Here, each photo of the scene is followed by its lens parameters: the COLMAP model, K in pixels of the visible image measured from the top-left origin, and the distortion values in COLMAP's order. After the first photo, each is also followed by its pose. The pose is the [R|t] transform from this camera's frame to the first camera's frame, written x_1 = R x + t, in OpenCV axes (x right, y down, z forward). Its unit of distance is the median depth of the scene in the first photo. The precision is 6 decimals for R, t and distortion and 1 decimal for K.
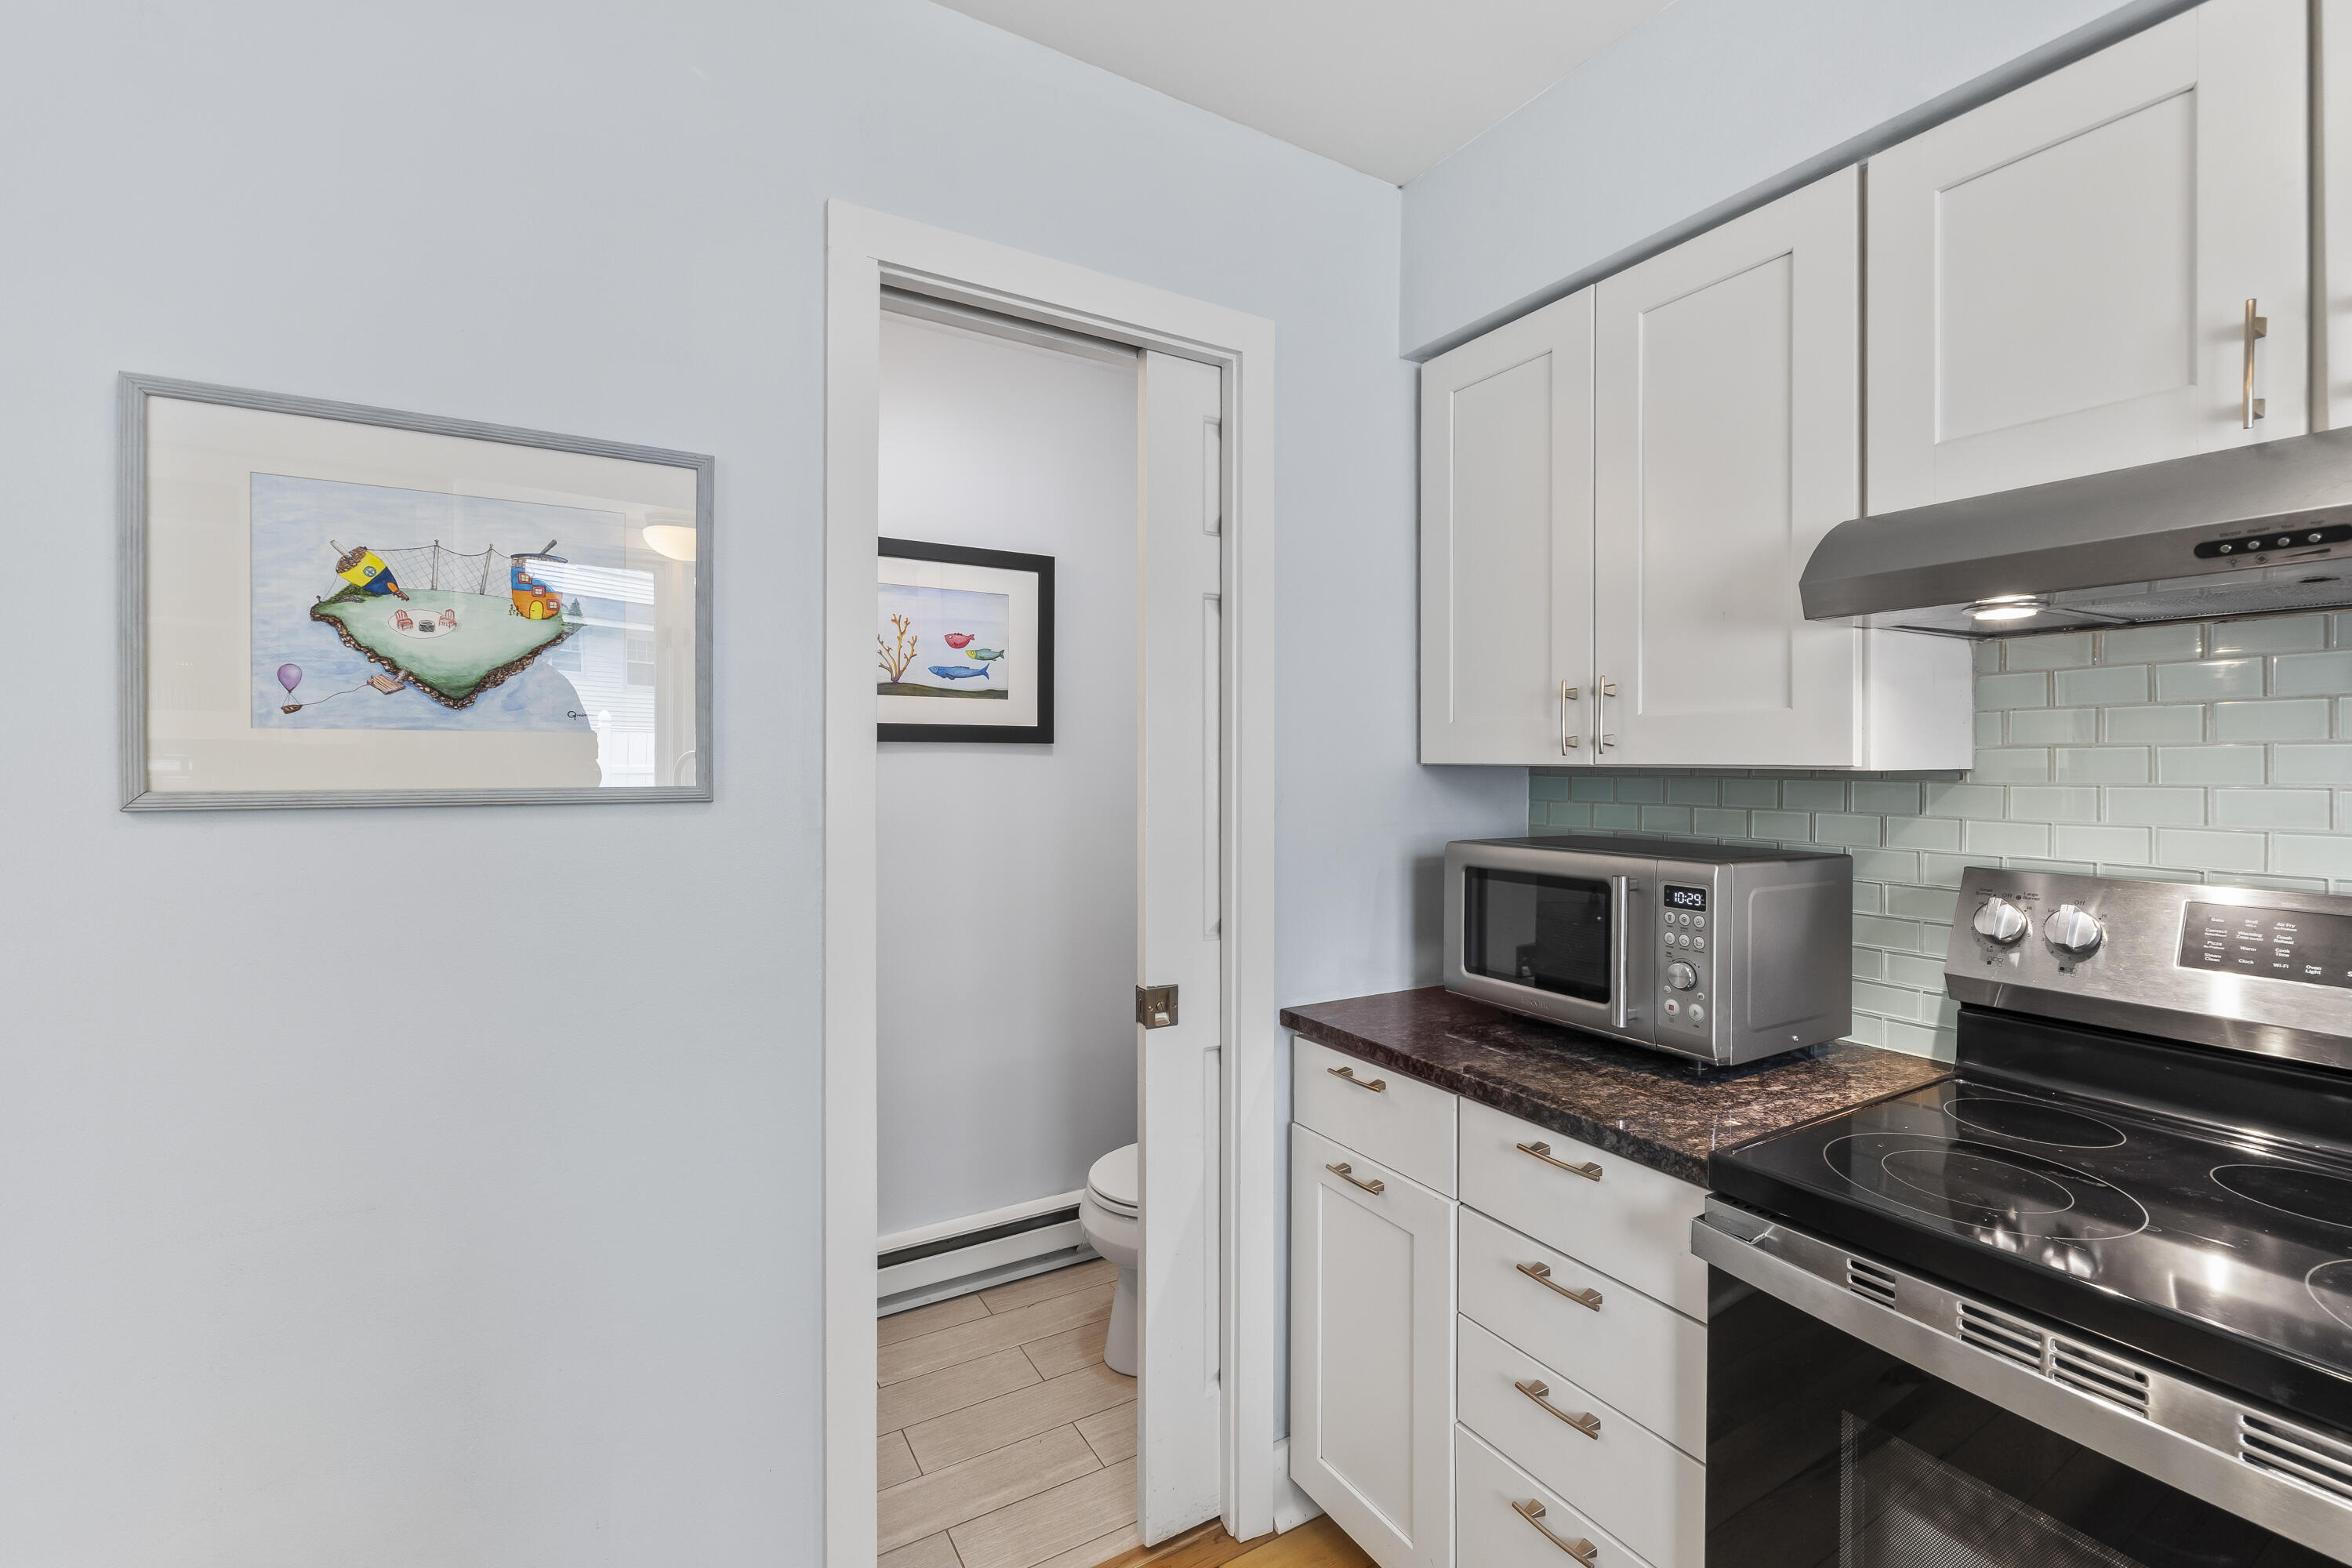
lens RADIAL K [[1013.8, 0, 1178.6], [0, 1013.8, 764.1], [0, 0, 1]] dist [-0.004472, -0.000923]
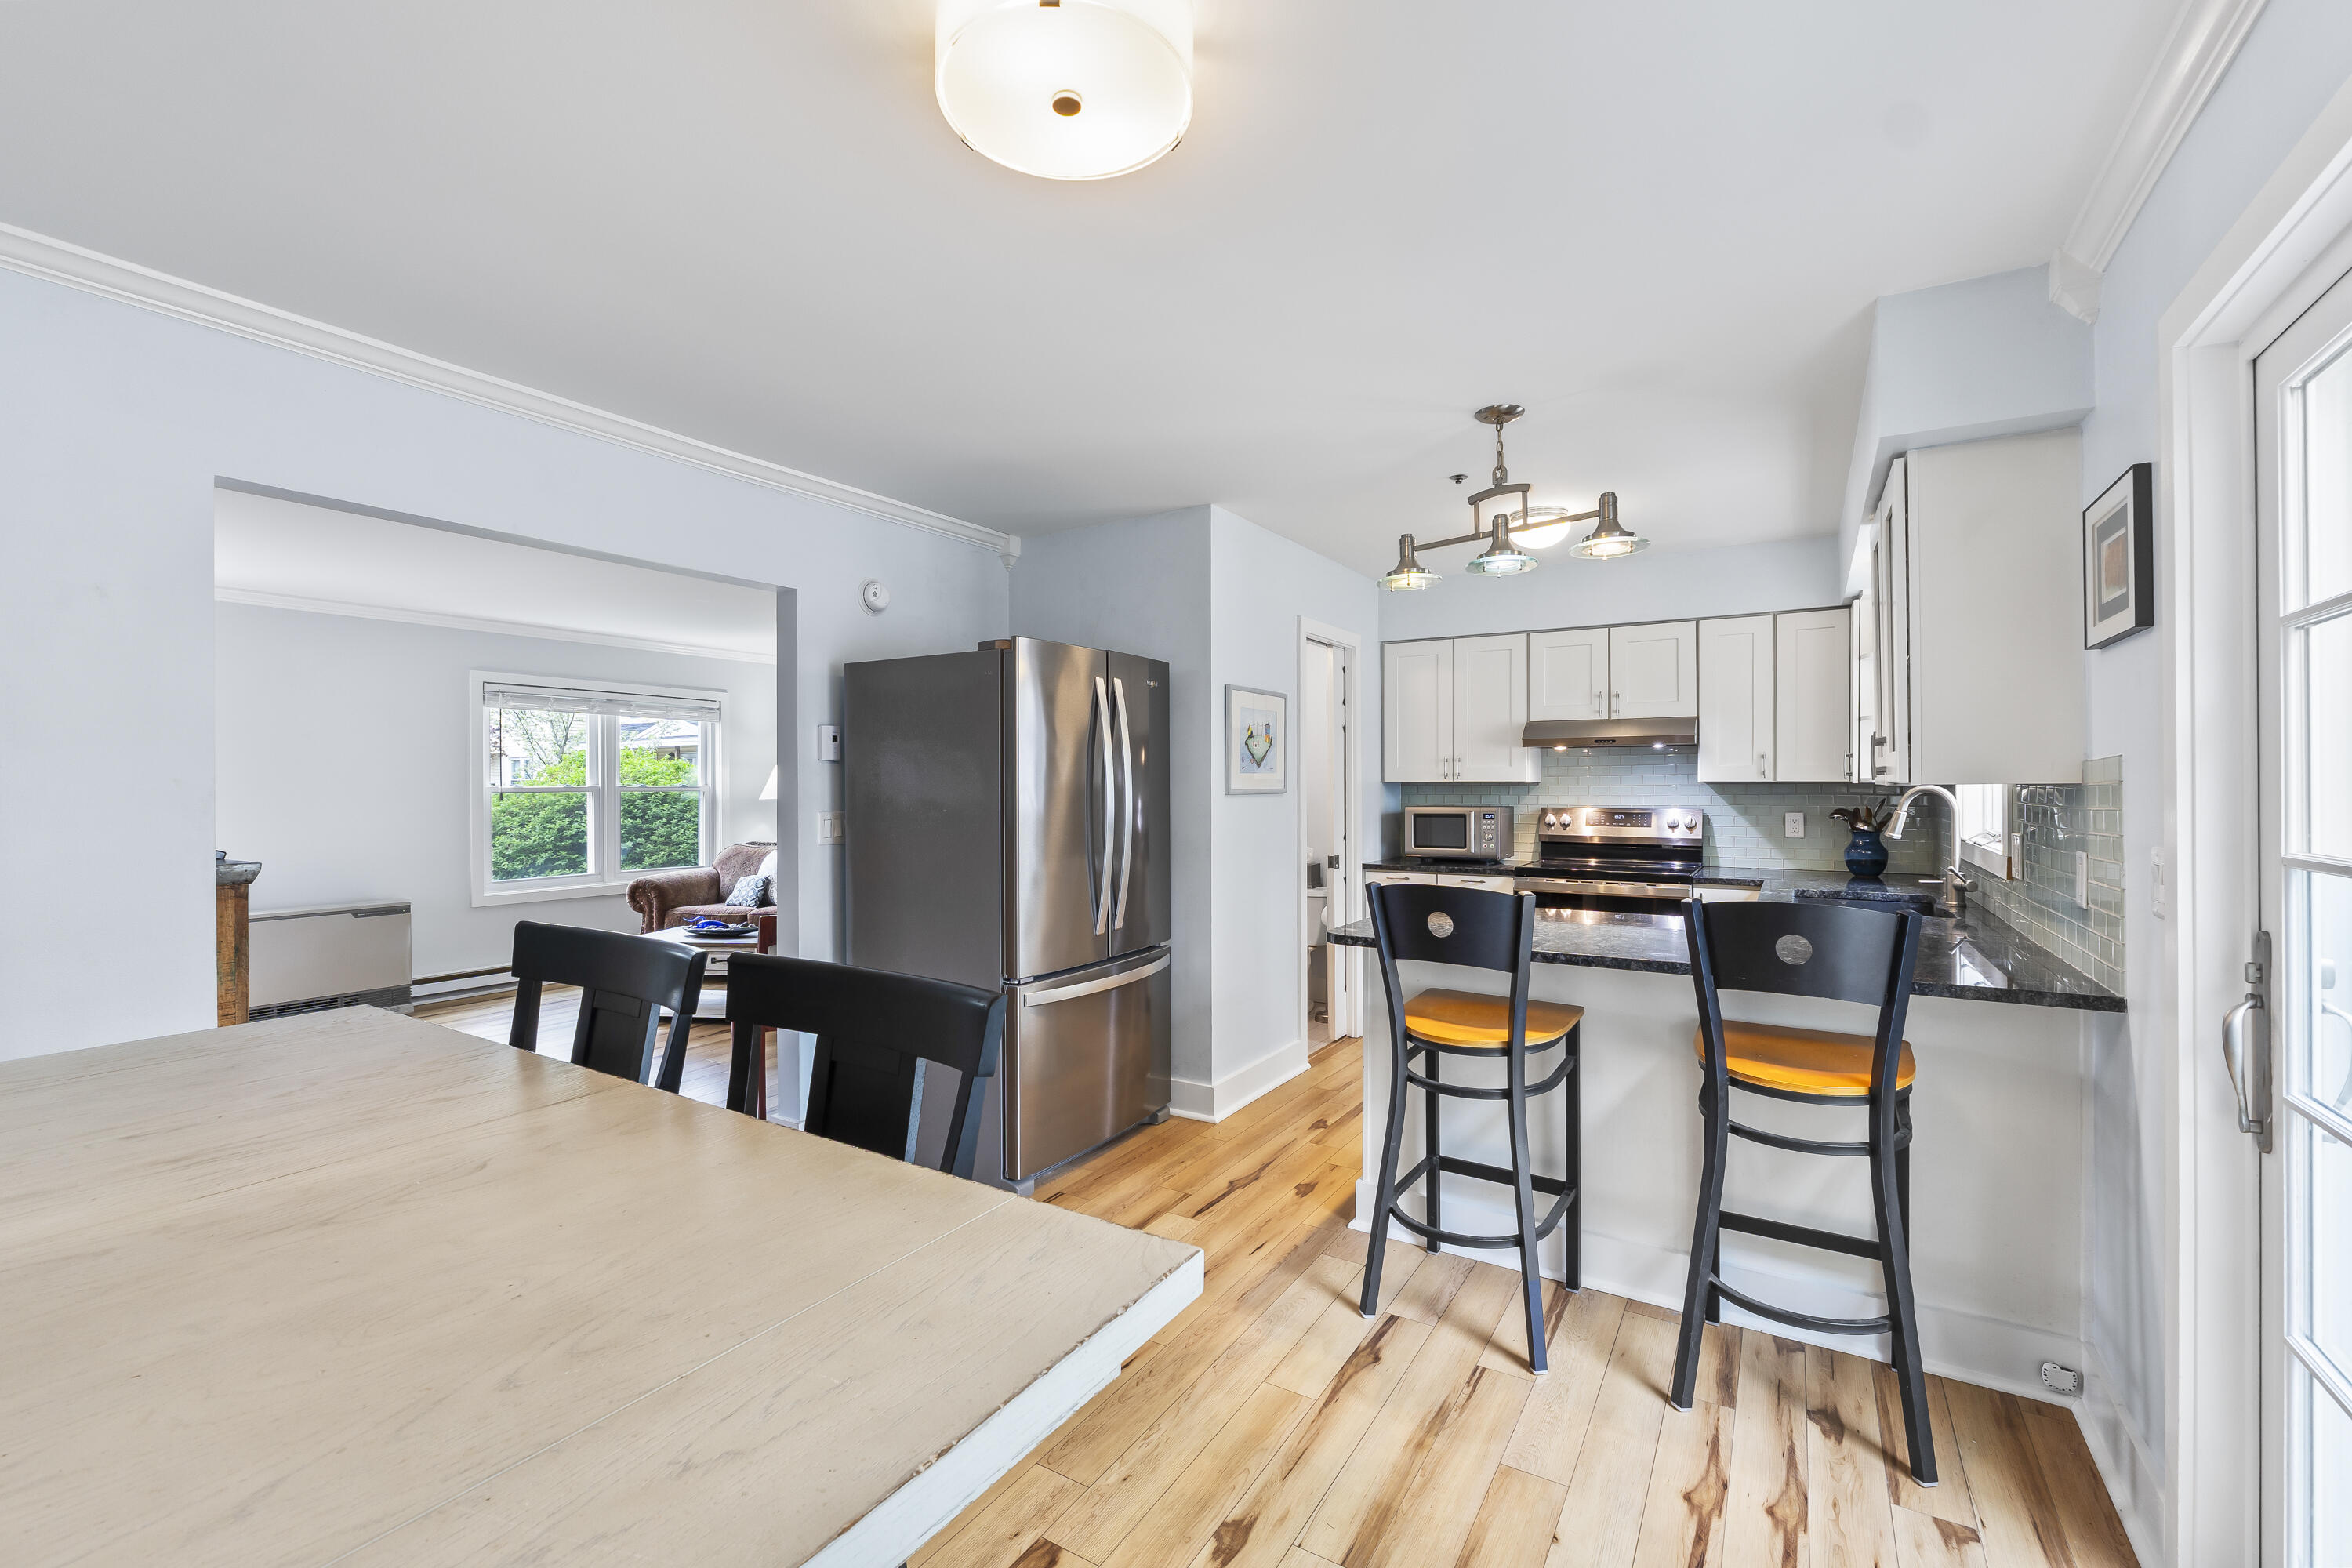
lens RADIAL K [[1013.8, 0, 1169.5], [0, 1013.8, 783.4], [0, 0, 1]] dist [-0.004472, -0.000923]
pose [[0.880266, -0.006050, 0.474441, -2.337985], [0.003431, 0.999974, 0.006385, -0.020806], [-0.474467, -0.003993, 0.880264, -1.765403]]
